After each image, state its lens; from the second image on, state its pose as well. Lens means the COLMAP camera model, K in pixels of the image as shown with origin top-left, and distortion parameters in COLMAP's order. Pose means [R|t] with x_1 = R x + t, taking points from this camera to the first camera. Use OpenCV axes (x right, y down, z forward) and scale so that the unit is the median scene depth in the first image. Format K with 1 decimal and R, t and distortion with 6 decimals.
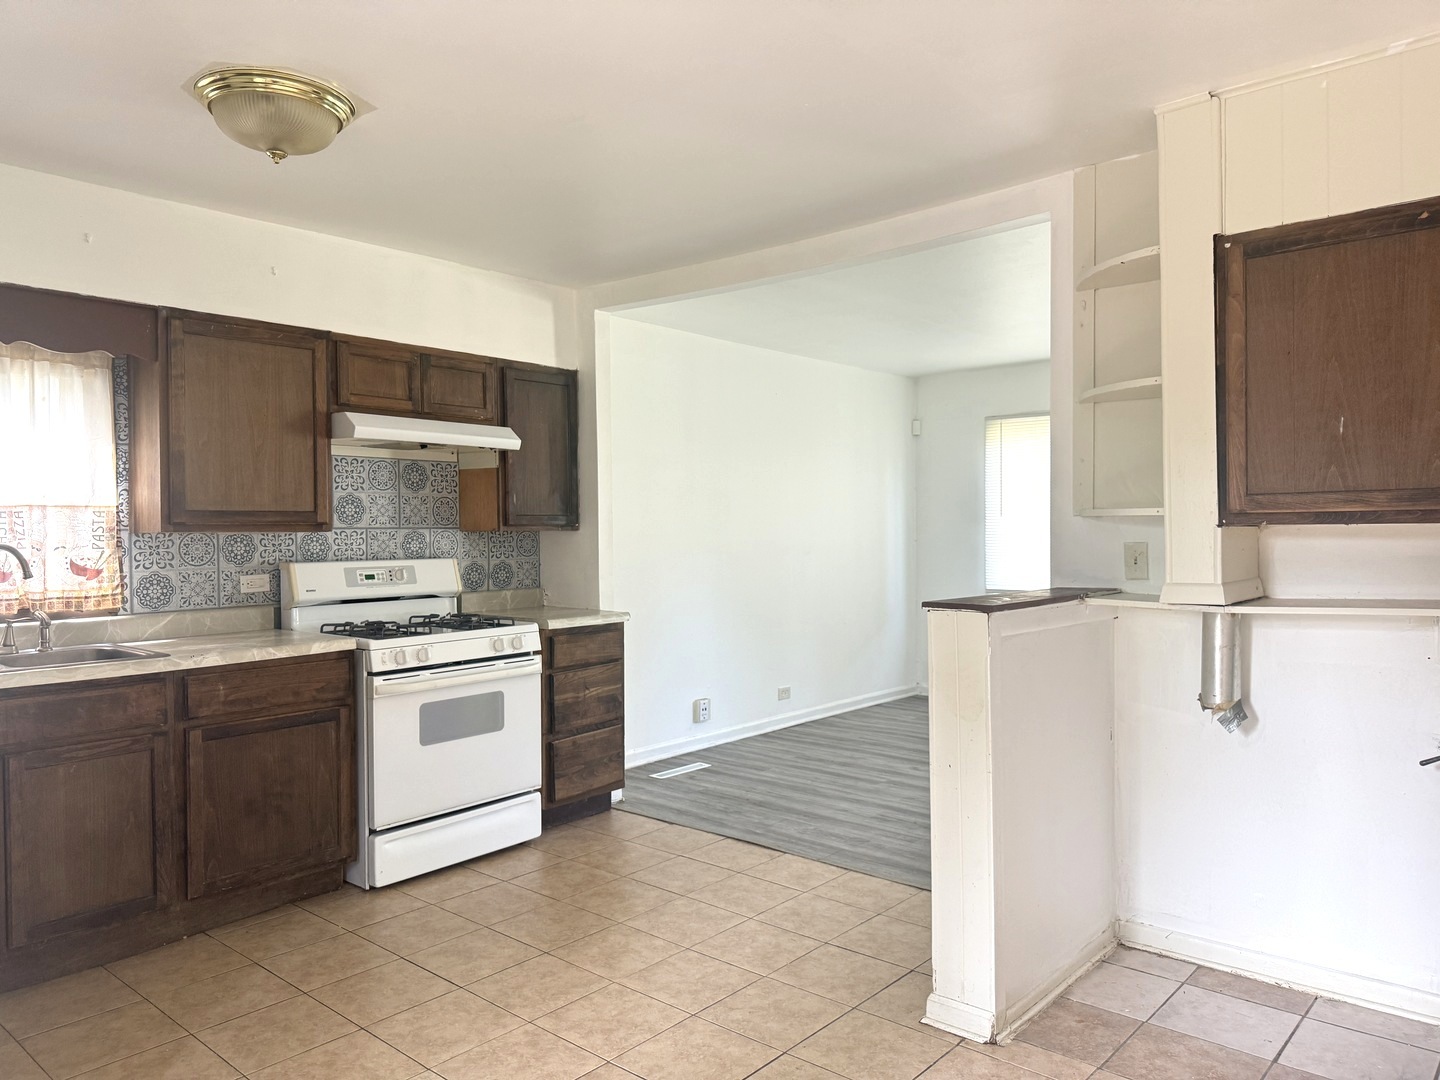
lens RADIAL K [[1029.0, 0, 694.0], [0, 1029.0, 558.9], [0, 0, 1]] dist [0.206440, -0.135684]
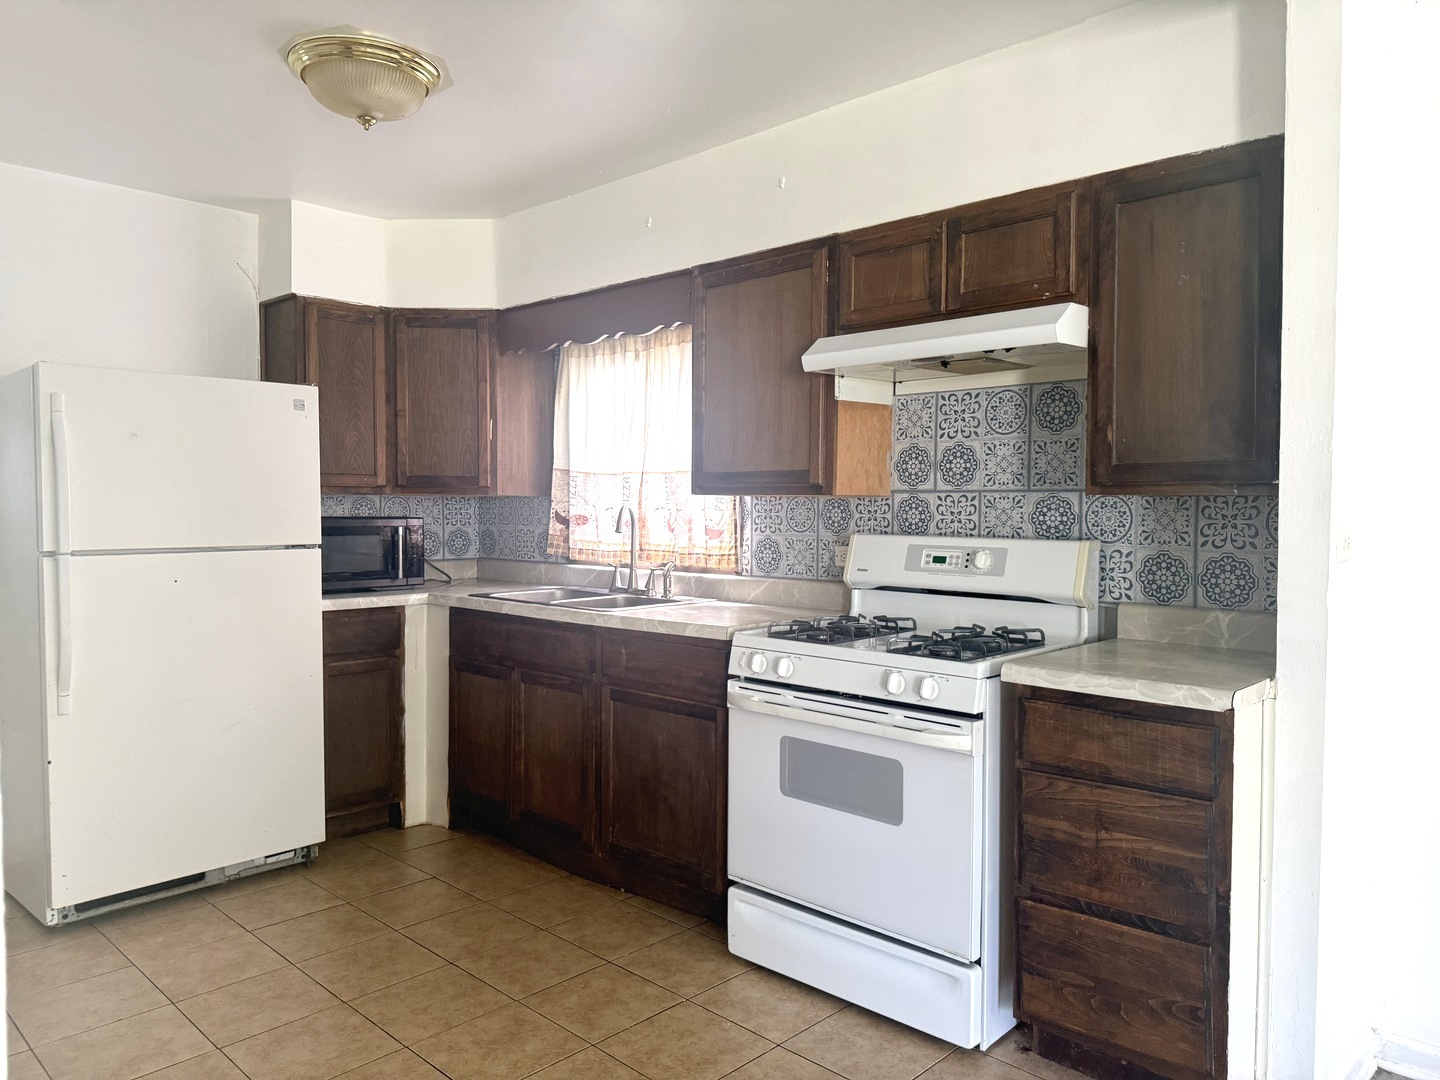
lens RADIAL K [[1023.1, 0, 715.9], [0, 1023.1, 543.3], [0, 0, 1]] dist [0.094083, -0.132236]
pose [[-0.032132, 0.045602, -0.998443, 0.384512], [-0.037900, 0.998185, 0.046809, -0.020508], [0.998765, 0.039345, -0.030345, 0.866933]]
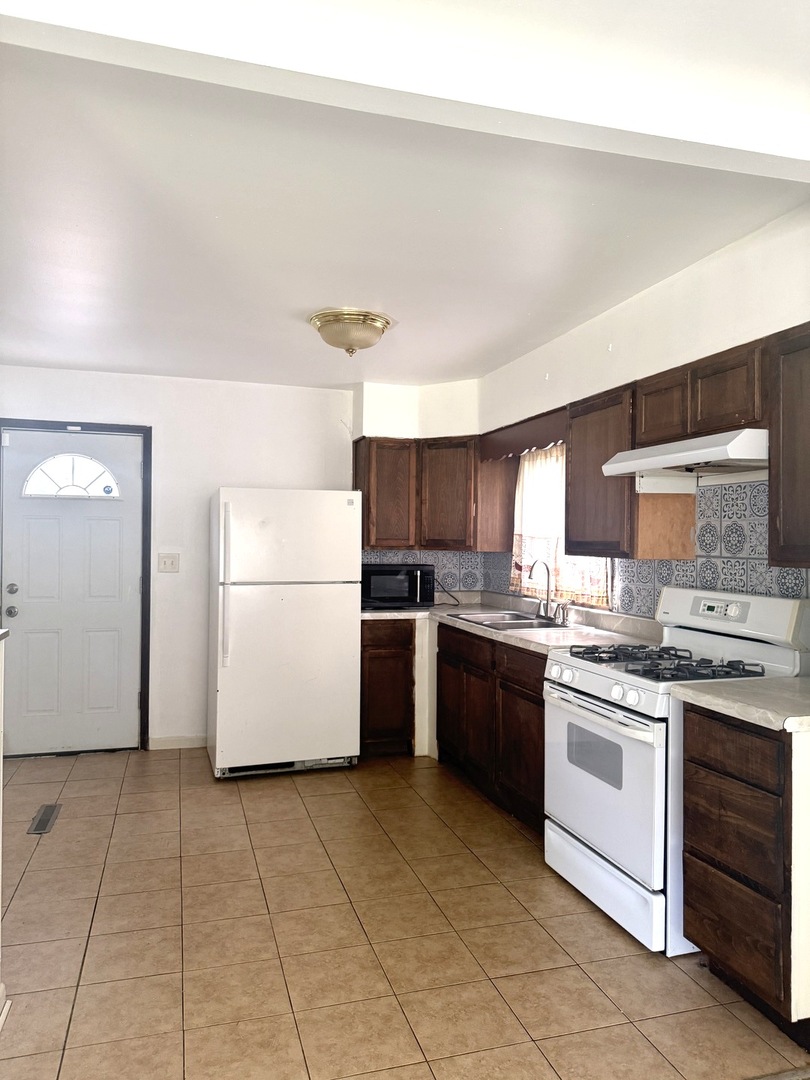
lens RADIAL K [[767.4, 0, 405.0], [0, 767.4, 540.0], [0, 0, 1]] dist [0.094083, -0.132236]
pose [[-0.516833, 0.002408, -0.856083, 0.446606], [-0.034307, 0.999134, 0.023522, -0.052518], [0.855398, 0.041527, -0.516303, 1.121545]]
